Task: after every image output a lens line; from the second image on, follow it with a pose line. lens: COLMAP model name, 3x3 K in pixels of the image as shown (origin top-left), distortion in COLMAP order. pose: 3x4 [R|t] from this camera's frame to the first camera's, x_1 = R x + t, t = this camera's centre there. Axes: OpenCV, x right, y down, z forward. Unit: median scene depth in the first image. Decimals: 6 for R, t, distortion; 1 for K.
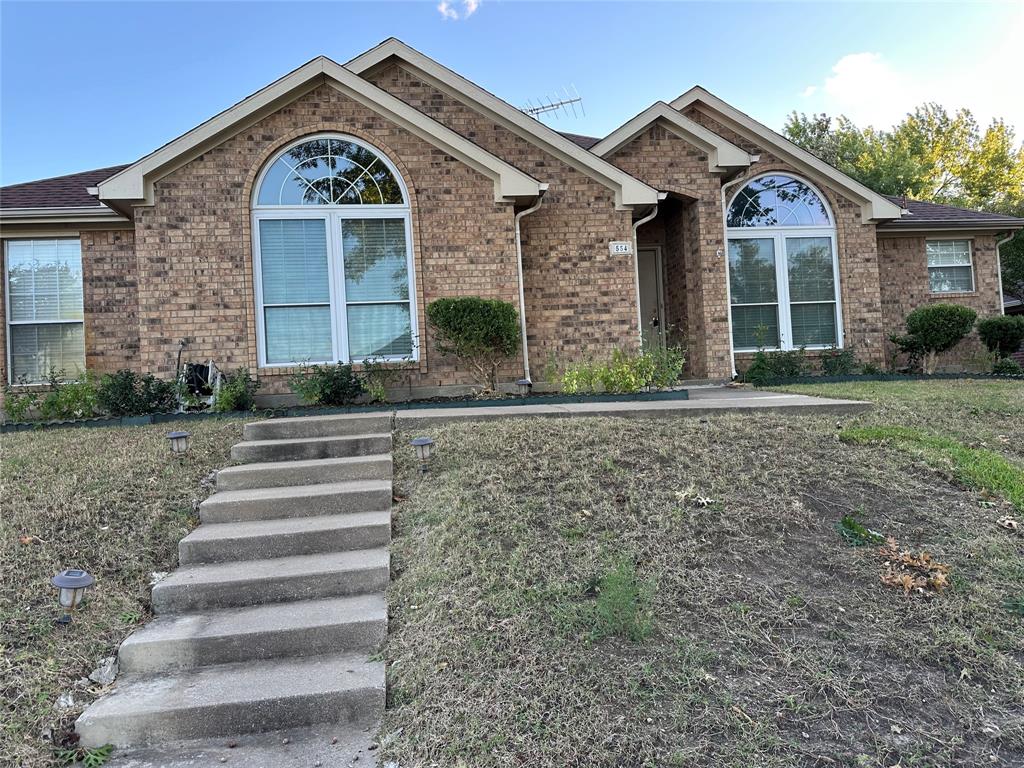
lens RADIAL K [[718.5, 0, 503.6], [0, 718.5, 378.1], [0, 0, 1]] dist [0.176096, -0.342100]
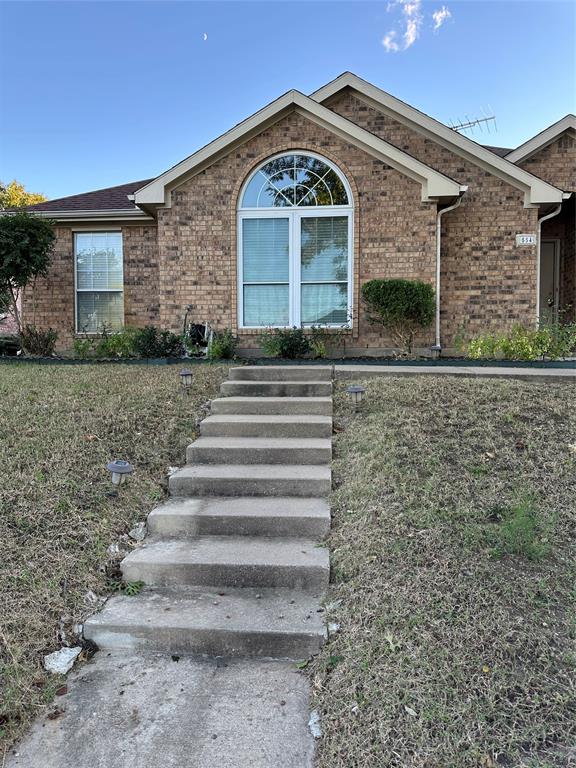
lens RADIAL K [[538.9, 0, 288.0], [0, 538.9, 384.0], [0, 0, 1]] dist [0.176096, -0.342100]
pose [[0.974862, 0.062493, -0.213866, -0.014402], [-0.045779, 0.995561, 0.082232, 0.001797], [0.218056, -0.070374, 0.973396, 0.008900]]
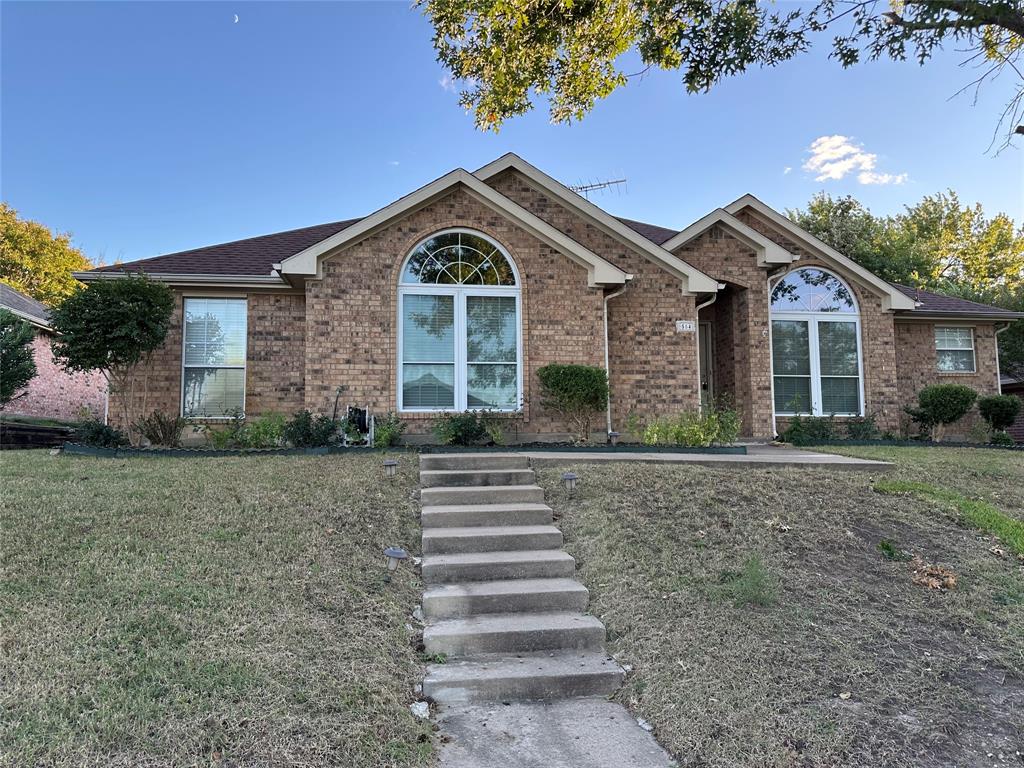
lens RADIAL K [[709.1, 0, 520.8], [0, 709.1, 382.7], [0, 0, 1]] dist [0.185998, -0.353005]
pose [[0.998911, 0.045563, 0.010081, -0.135061], [-0.044920, 0.997375, -0.056794, -0.004874], [-0.012642, 0.056280, 0.998335, -0.210135]]
